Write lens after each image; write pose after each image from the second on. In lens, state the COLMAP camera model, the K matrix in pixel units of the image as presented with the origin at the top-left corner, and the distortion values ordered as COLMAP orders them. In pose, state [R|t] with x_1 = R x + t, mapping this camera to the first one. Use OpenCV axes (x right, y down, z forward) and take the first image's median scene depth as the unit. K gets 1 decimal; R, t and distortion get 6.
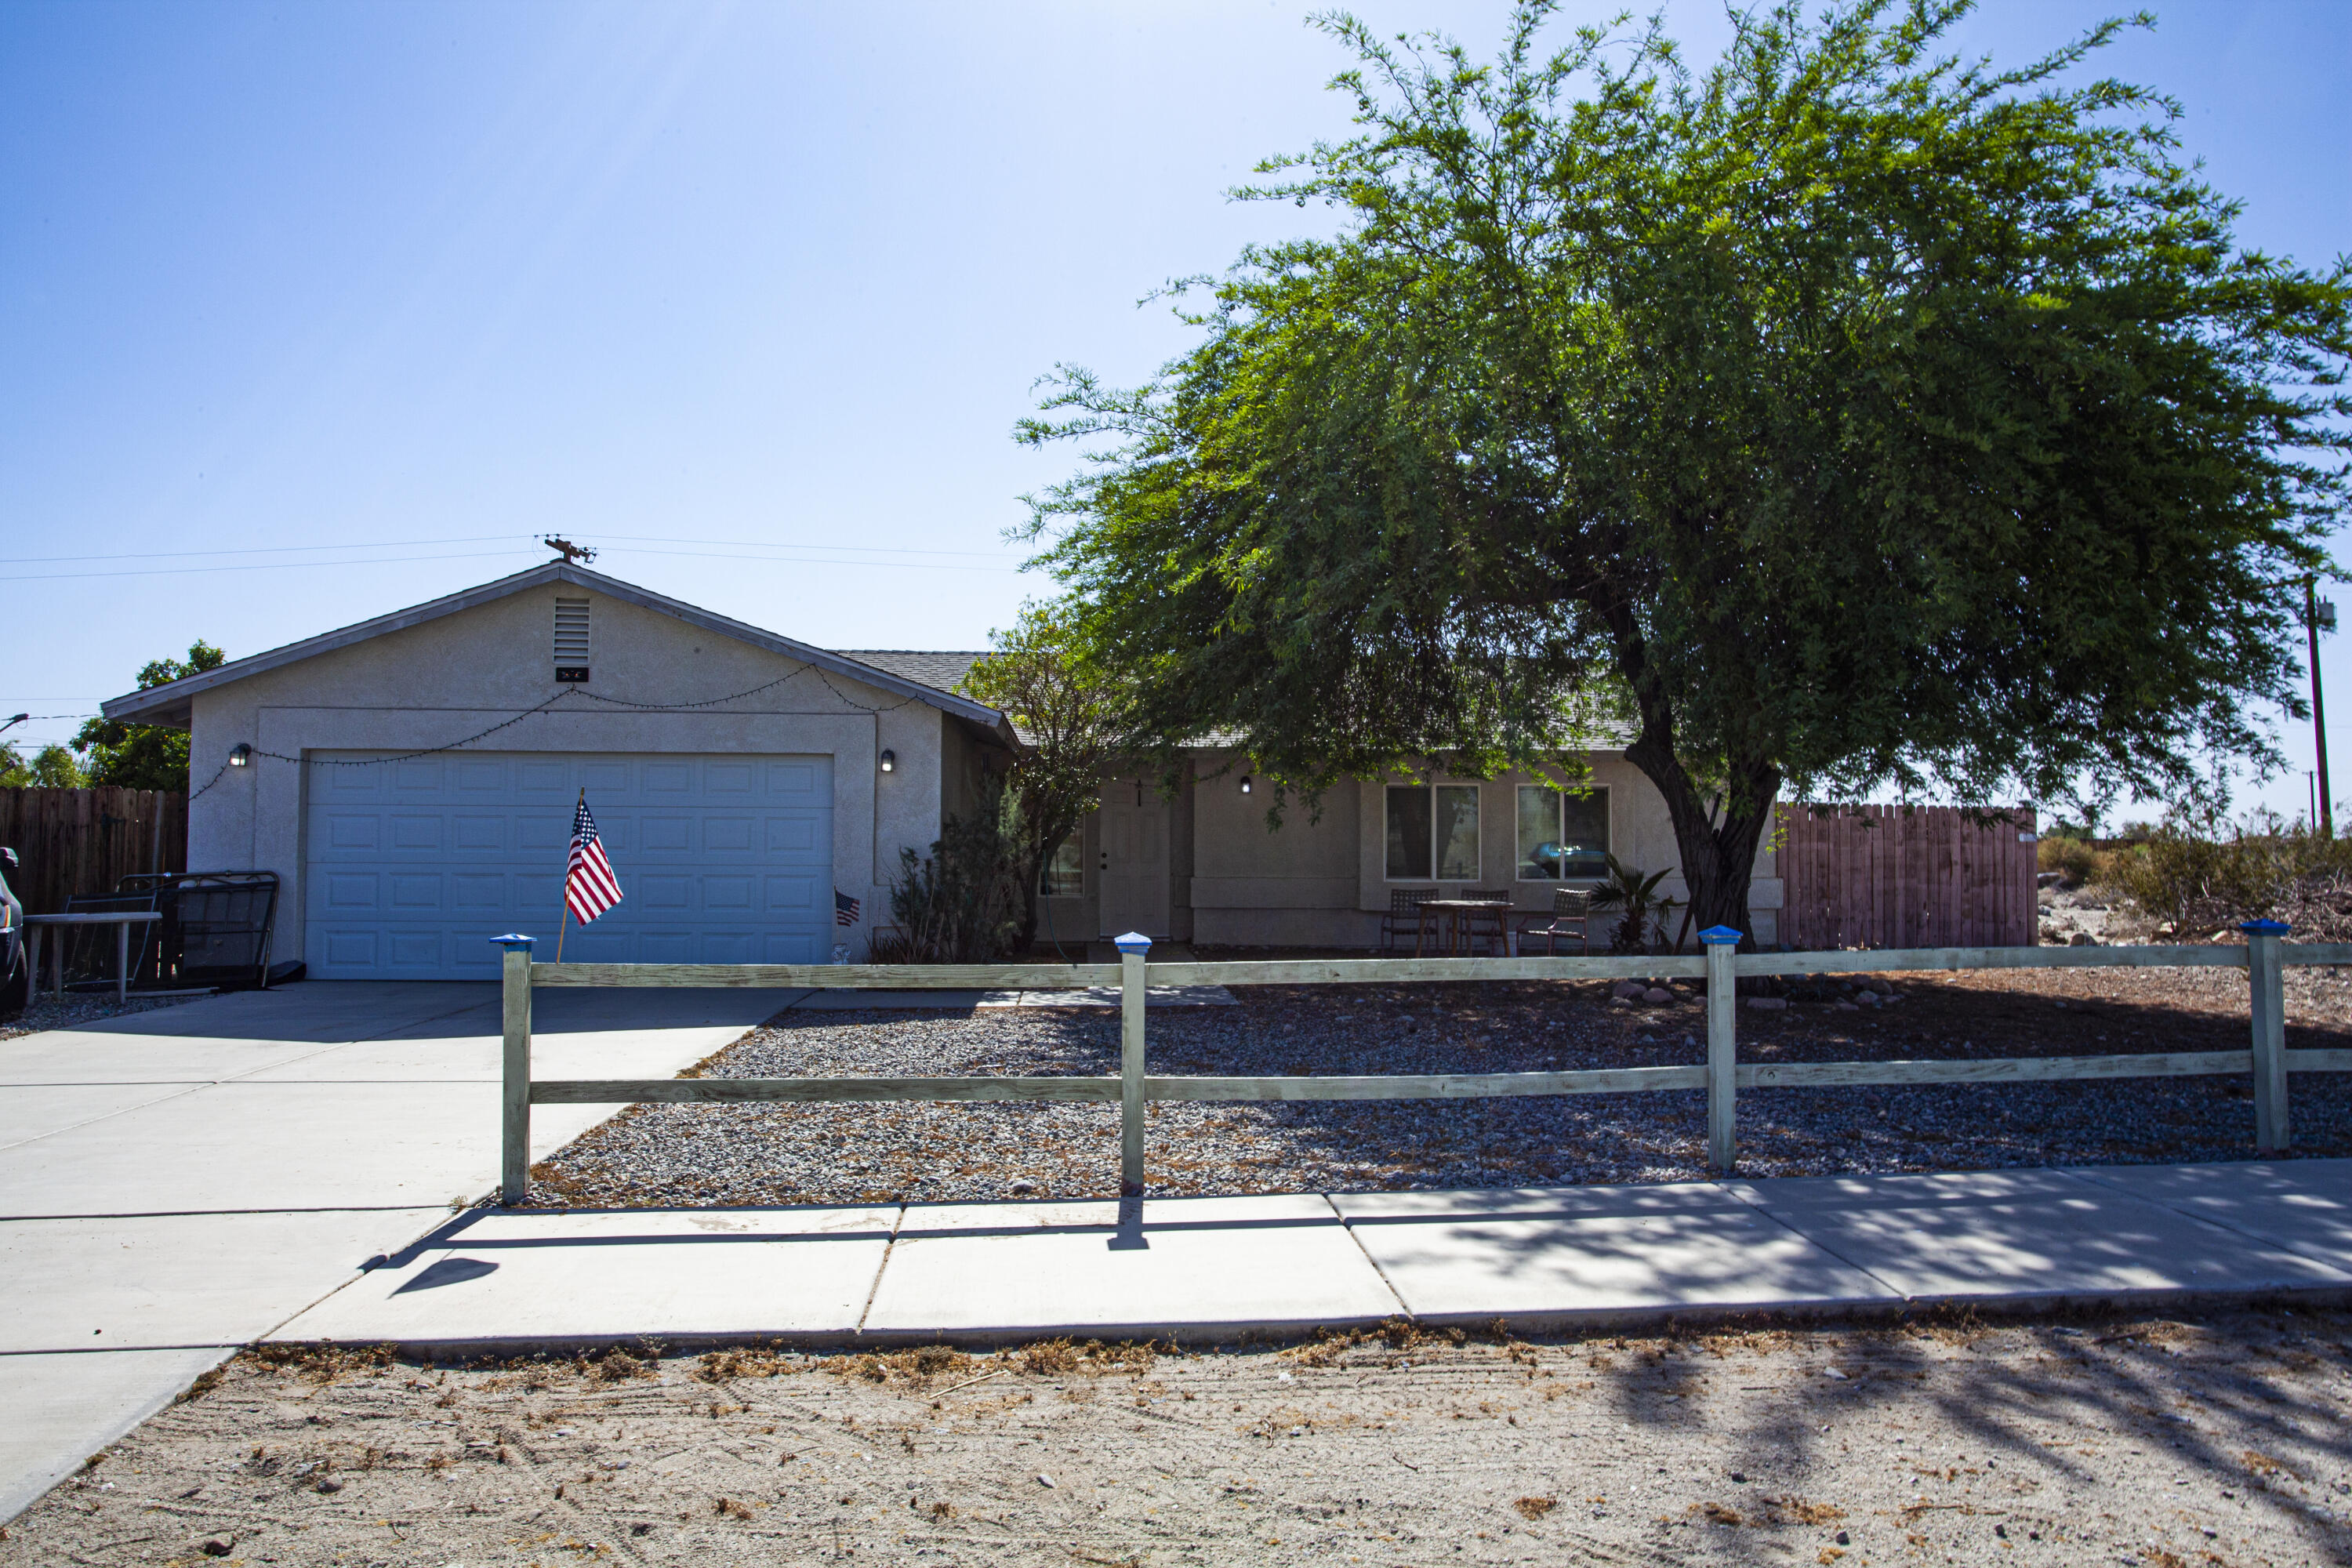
lens RADIAL K [[1677.3, 0, 1176.9], [0, 1677.3, 783.9], [0, 0, 1]] dist [-0.004898, 0.001532]
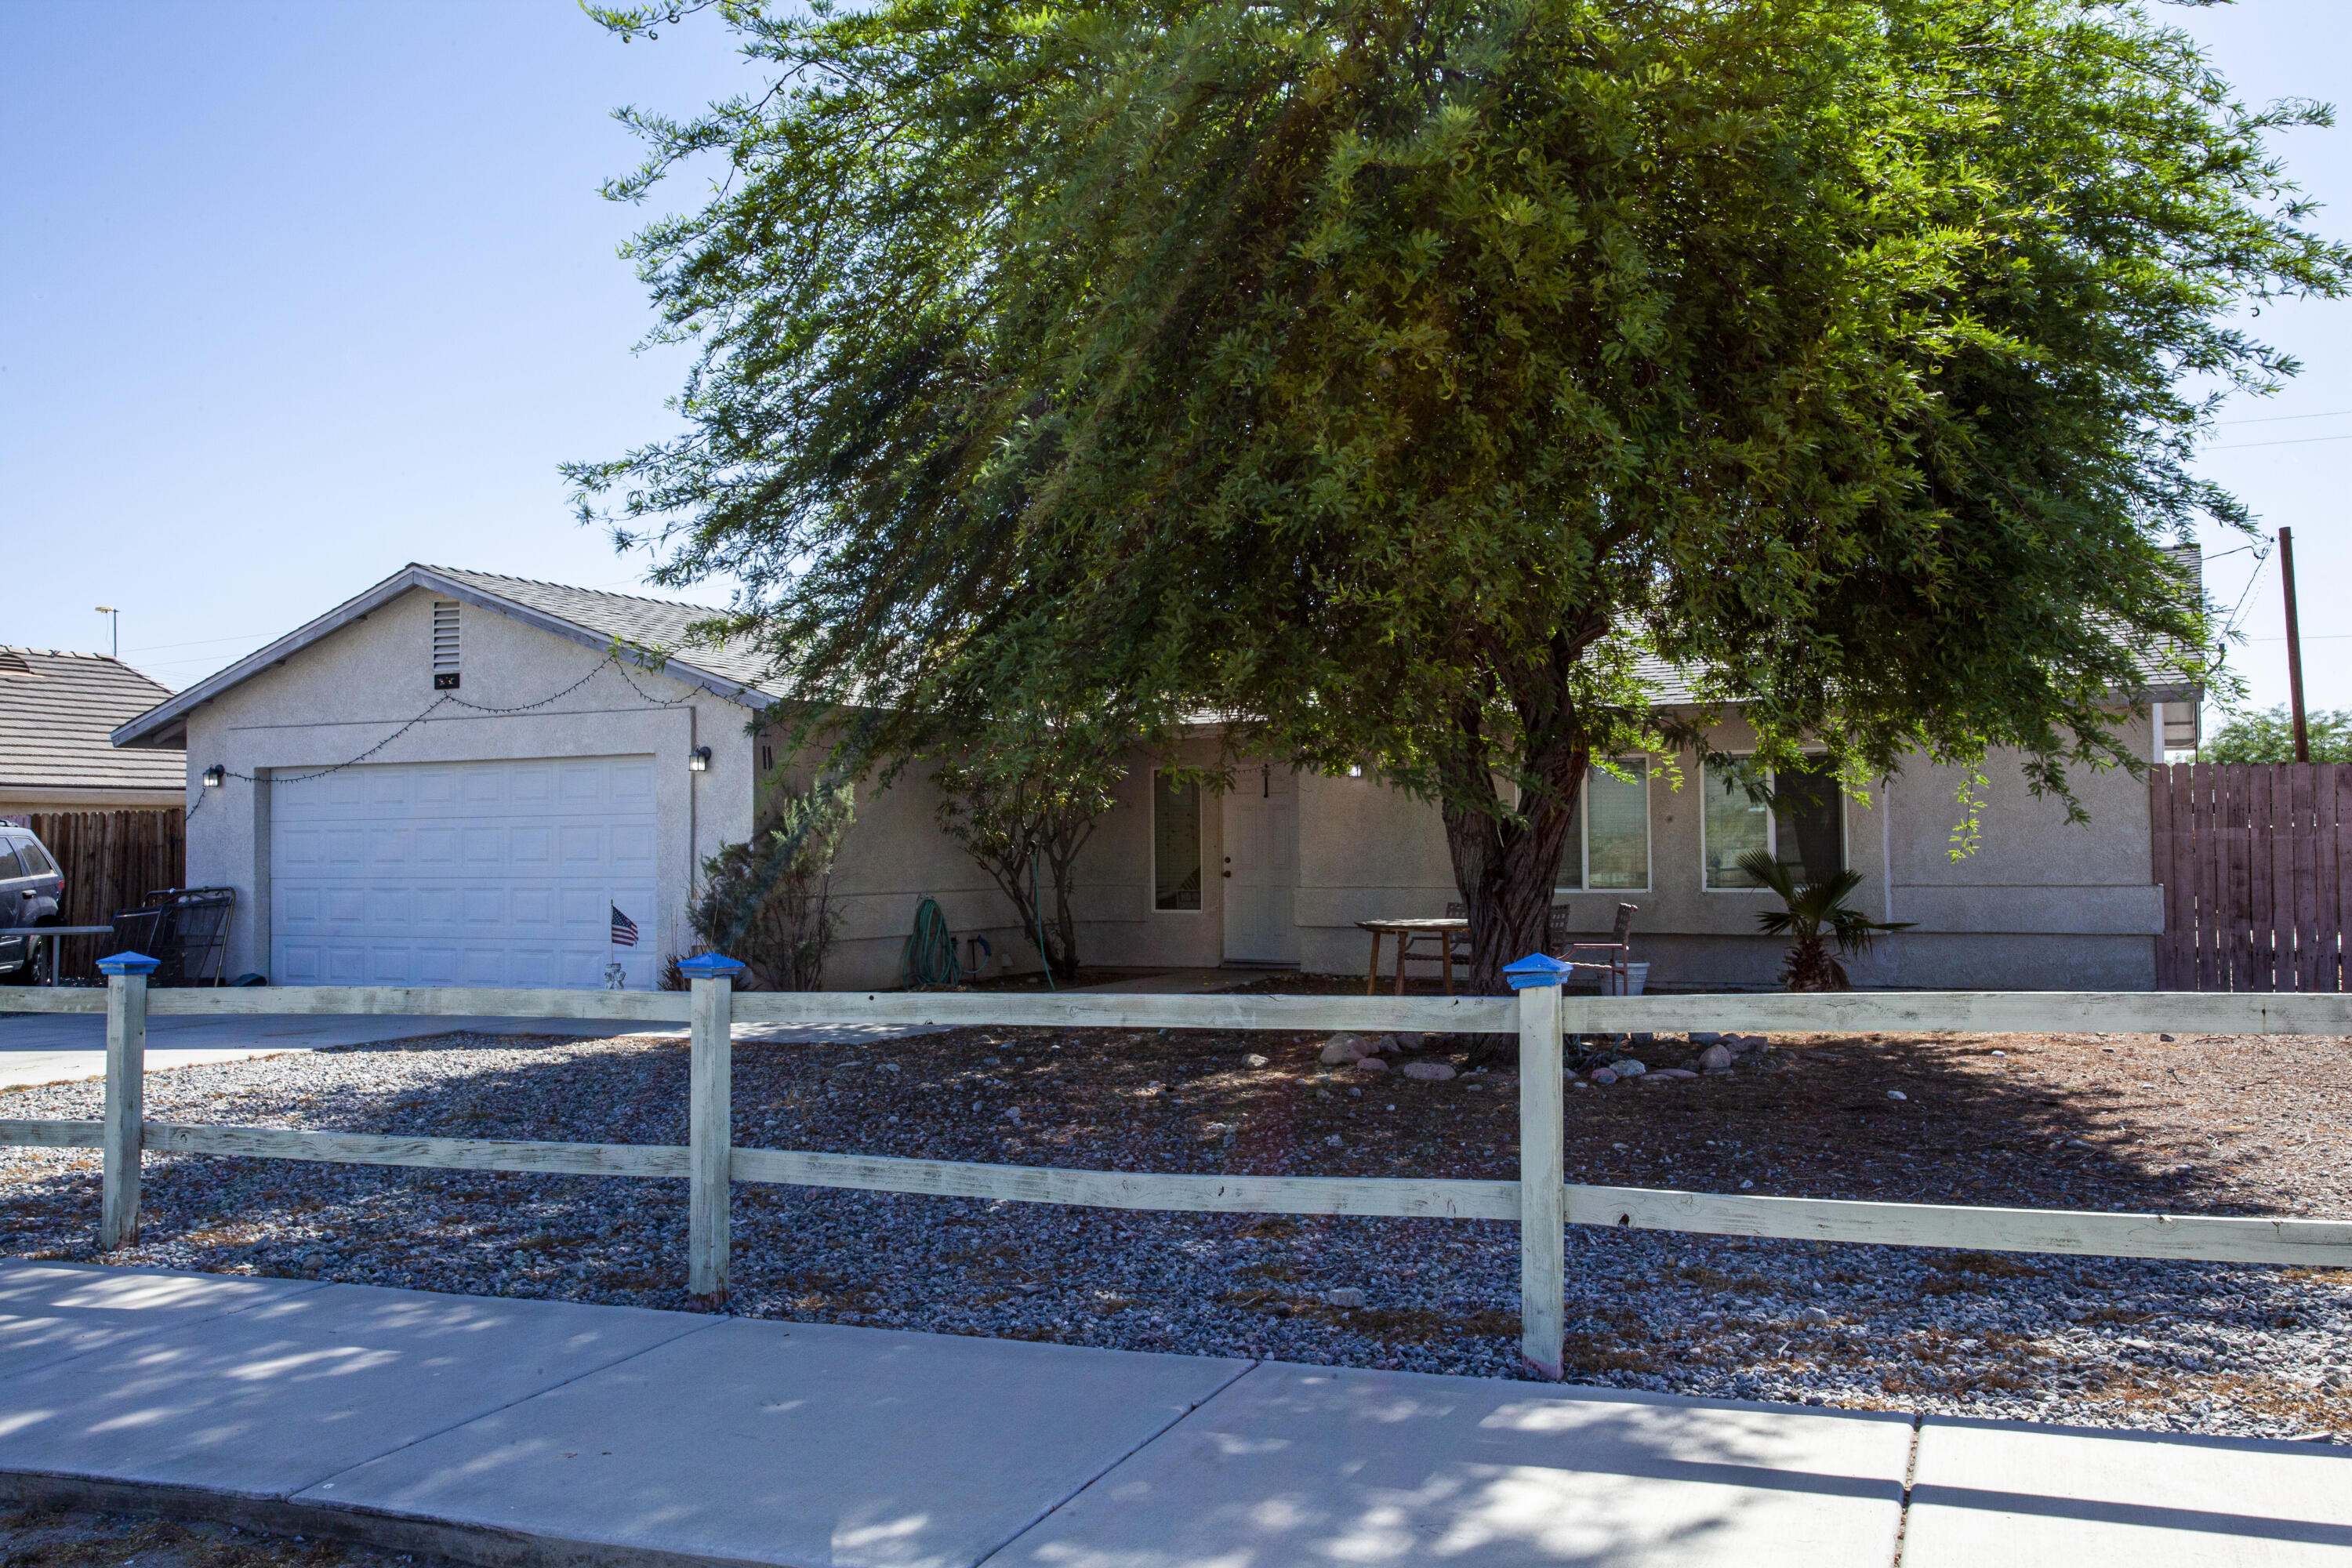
lens RADIAL K [[2103.3, 0, 1175.0], [0, 2103.3, 783.5], [0, 0, 1]] dist [0.001027, 0.000231]
pose [[0.851486, -0.029861, -0.523527, 0.633472], [0.033429, 0.999438, -0.002635, 0.010690], [0.523311, -0.015257, 0.852005, 0.191599]]
